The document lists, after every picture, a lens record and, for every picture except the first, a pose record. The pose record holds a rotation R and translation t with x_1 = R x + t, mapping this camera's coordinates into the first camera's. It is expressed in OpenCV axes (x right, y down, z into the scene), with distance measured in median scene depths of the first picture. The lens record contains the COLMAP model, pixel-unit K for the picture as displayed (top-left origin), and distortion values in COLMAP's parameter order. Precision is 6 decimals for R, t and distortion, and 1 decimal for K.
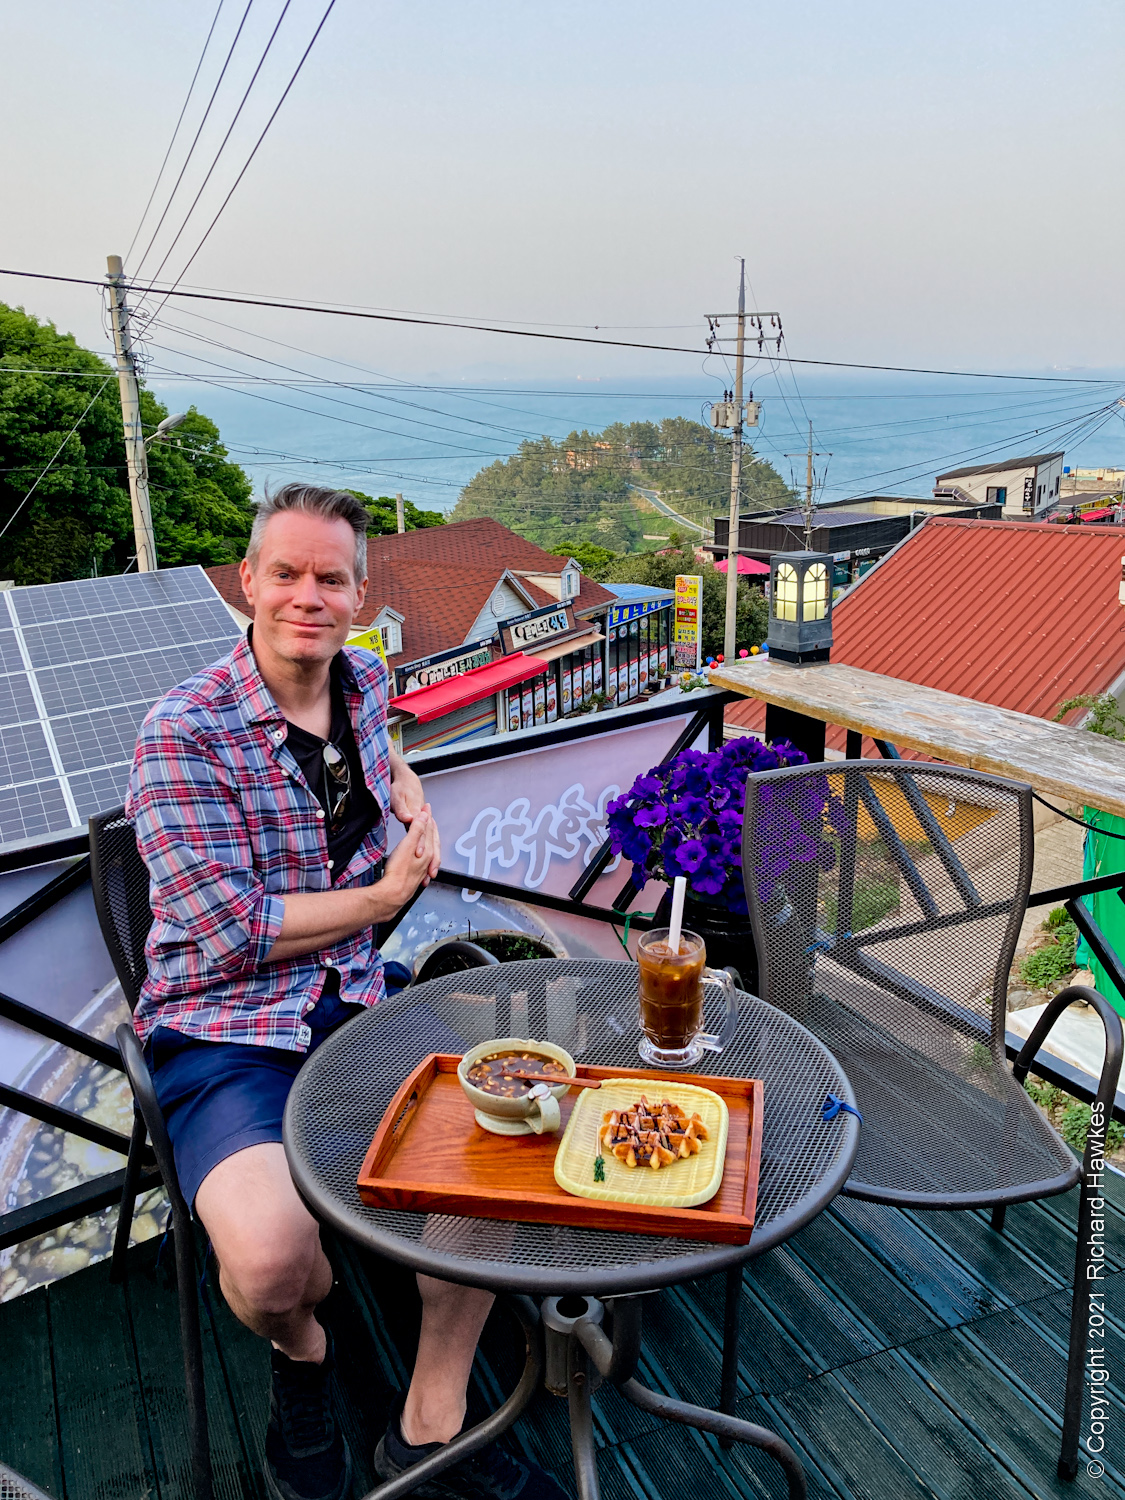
lens RADIAL K [[1360.9, 0, 562.5], [0, 1360.9, 750.0], [0, 0, 1]] dist [0.319255, -0.931646]
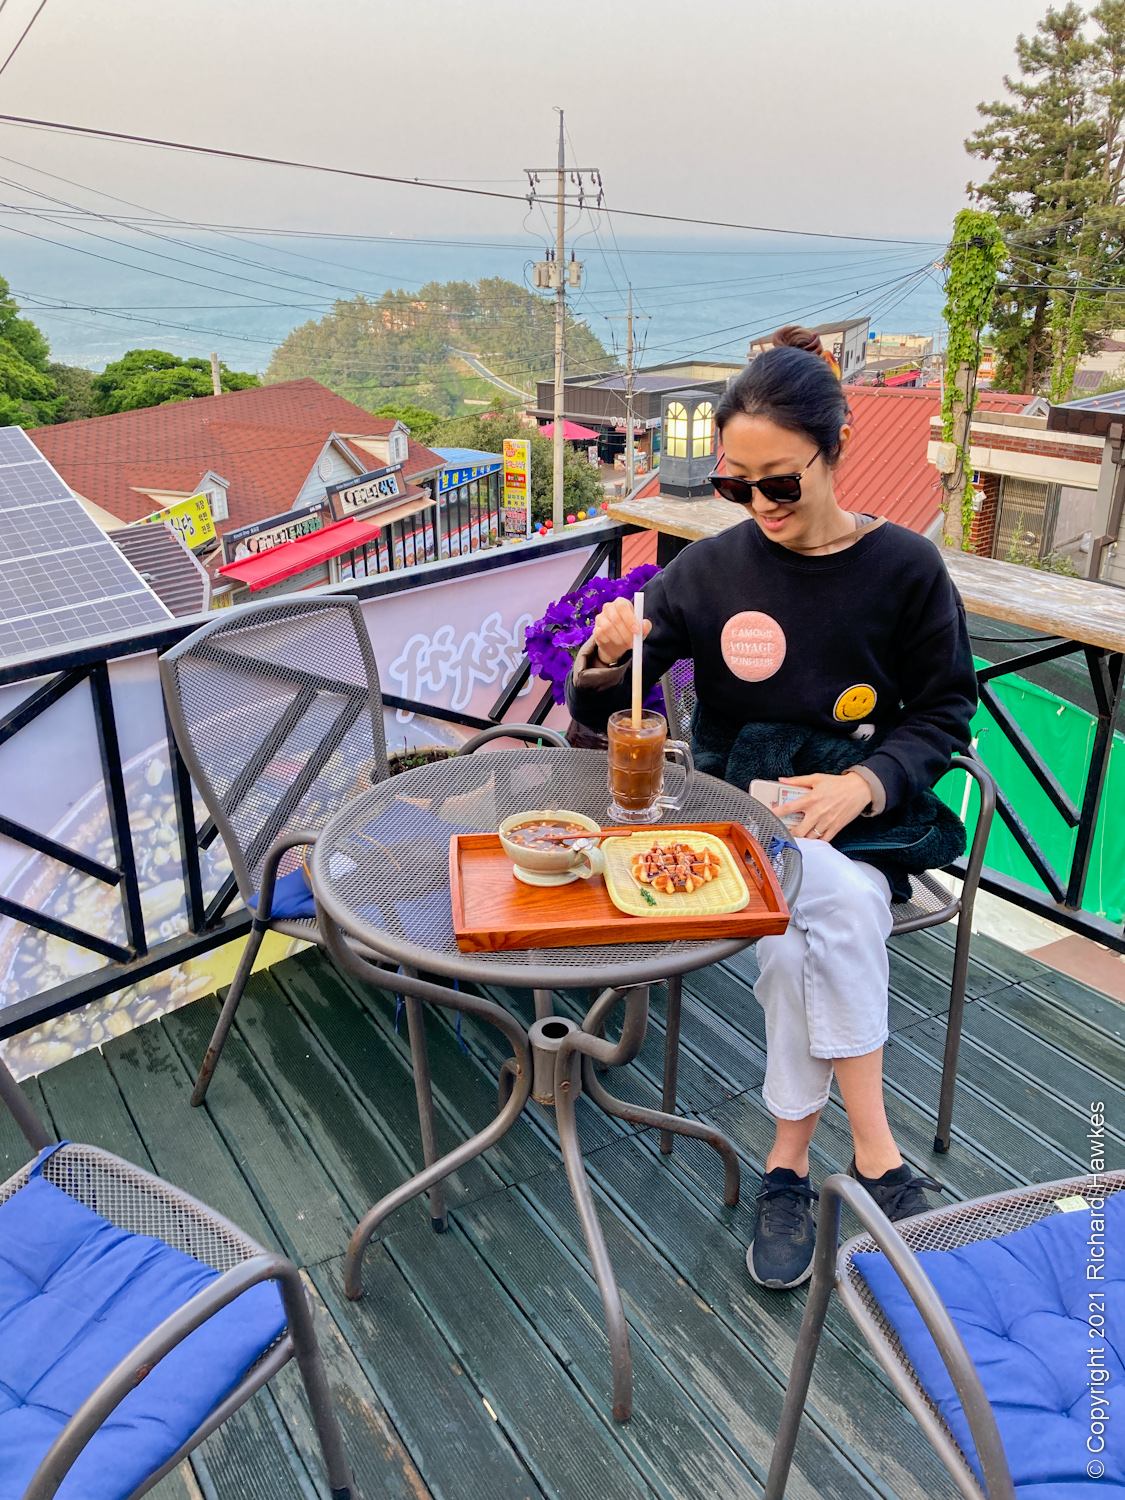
lens RADIAL K [[1355.6, 0, 562.5], [0, 1355.6, 750.0], [0, 0, 1]] dist [0.124516, -0.122852]
pose [[0.991730, -0.034116, 0.123724, -0.006287], [0.022157, 0.995059, 0.096778, 0.002590], [-0.126415, -0.093236, 0.987586, -0.006541]]
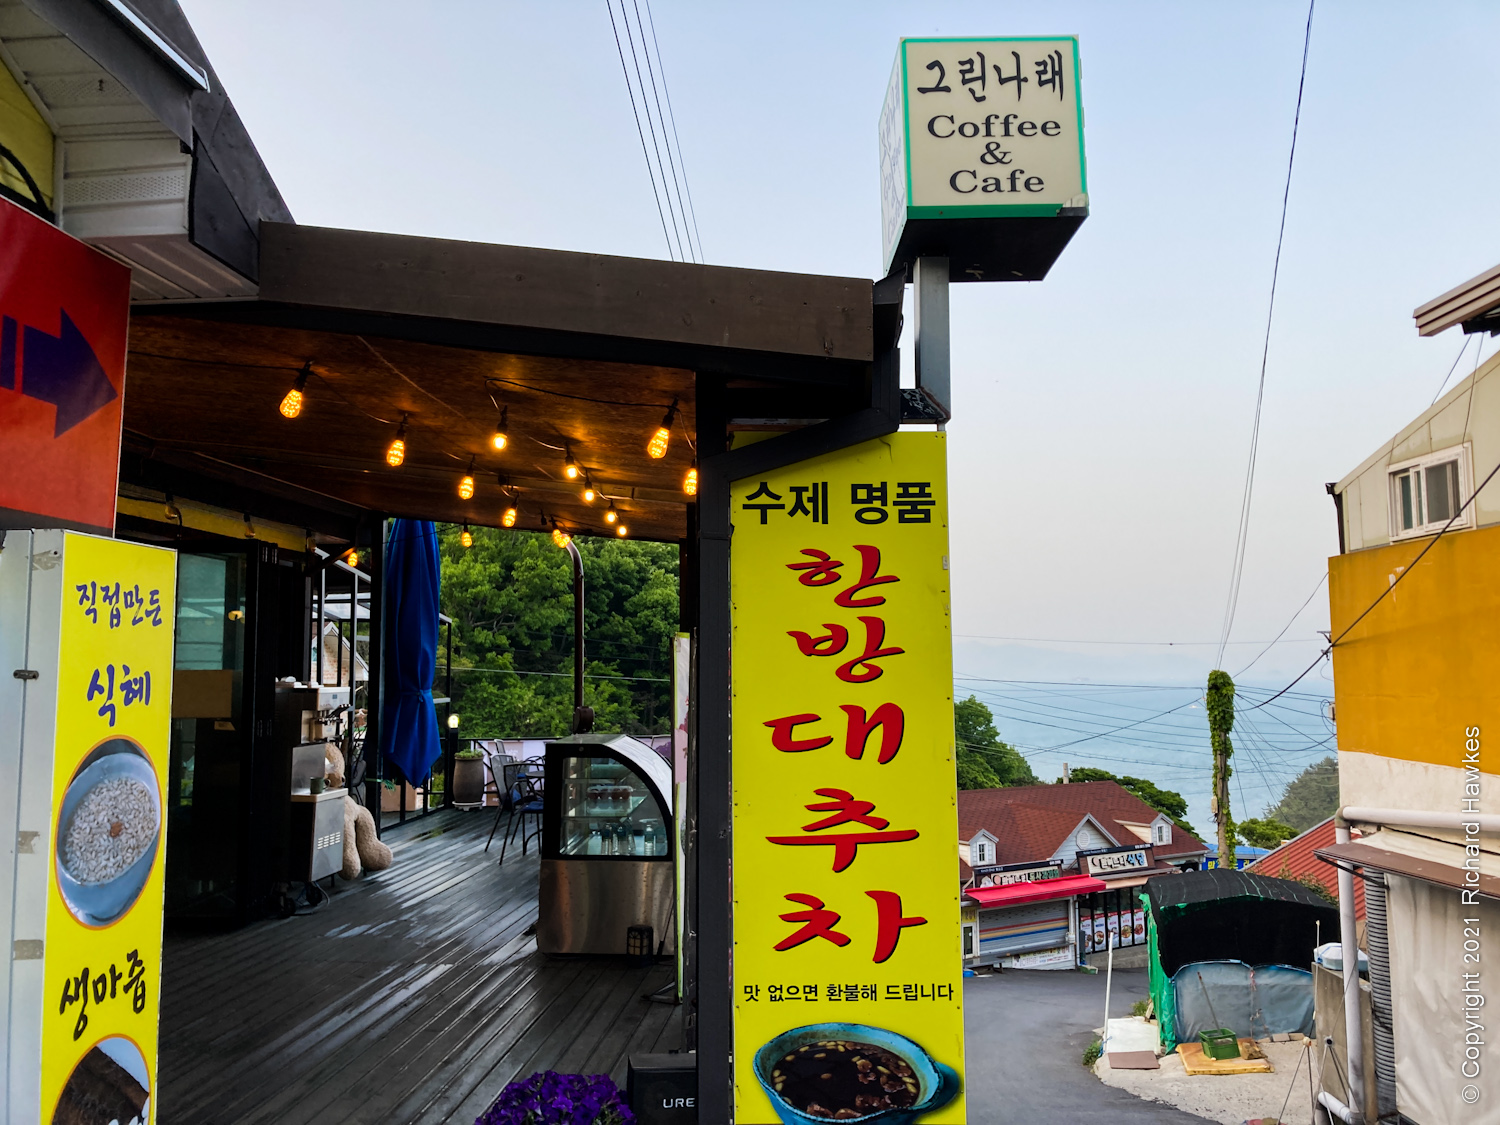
lens RADIAL K [[1355.6, 0, 750.0], [0, 1355.6, 562.5], [0, 0, 1]] dist [0.124516, -0.122852]
pose [[0.893748, -0.016274, -0.448273, 0.245661], [-0.134279, 0.943809, -0.301984, 0.079091], [0.427999, 0.330092, 0.841342, -0.330206]]
